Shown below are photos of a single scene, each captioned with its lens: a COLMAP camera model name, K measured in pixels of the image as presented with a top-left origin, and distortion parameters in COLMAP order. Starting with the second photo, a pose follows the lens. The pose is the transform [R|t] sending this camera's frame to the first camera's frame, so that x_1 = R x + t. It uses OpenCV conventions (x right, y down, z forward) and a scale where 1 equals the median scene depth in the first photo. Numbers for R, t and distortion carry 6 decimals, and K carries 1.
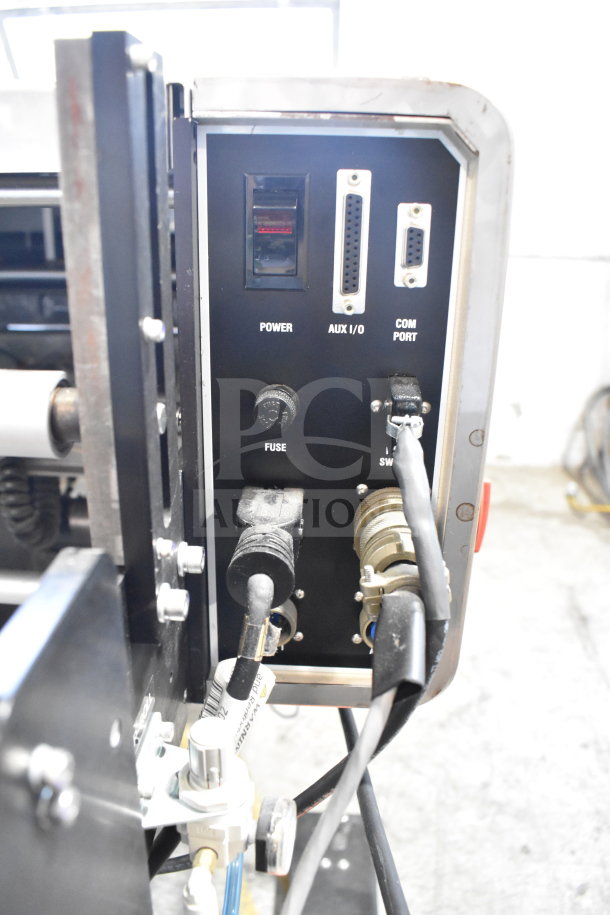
lens RADIAL K [[711.7, 0, 302.9], [0, 711.7, 465.2], [0, 0, 1]] dist [-0.100443, 0.018623]
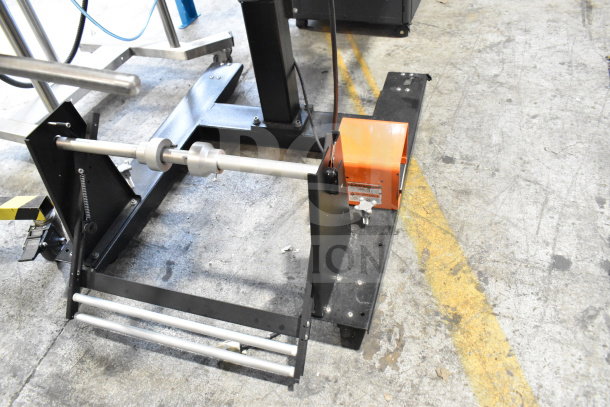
lens RADIAL K [[474.5, 0, 299.8], [0, 474.5, 202.8], [0, 0, 1]] dist [-0.100443, 0.018623]
pose [[0.957455, 0.076467, -0.278266, 0.137200], [0.054040, 0.899690, 0.433172, 0.213061], [0.283477, -0.429780, 0.857280, -0.359996]]
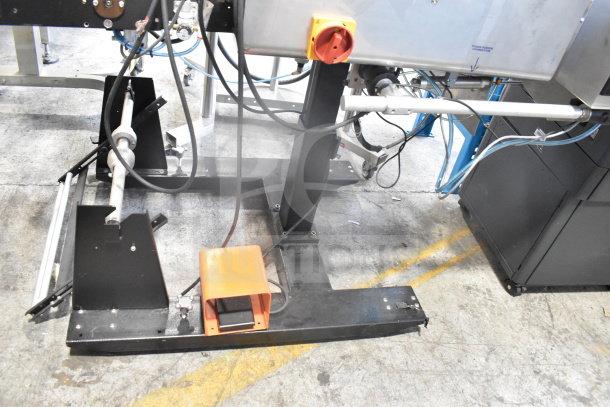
lens RADIAL K [[474.5, 0, 303.2], [0, 474.5, 203.7], [0, 0, 1]] dist [-0.100443, 0.018623]
pose [[0.264335, 0.616251, -0.741864, 0.636332], [-0.483782, 0.750171, 0.450775, -0.079432], [0.834315, 0.239745, 0.496428, 0.085953]]
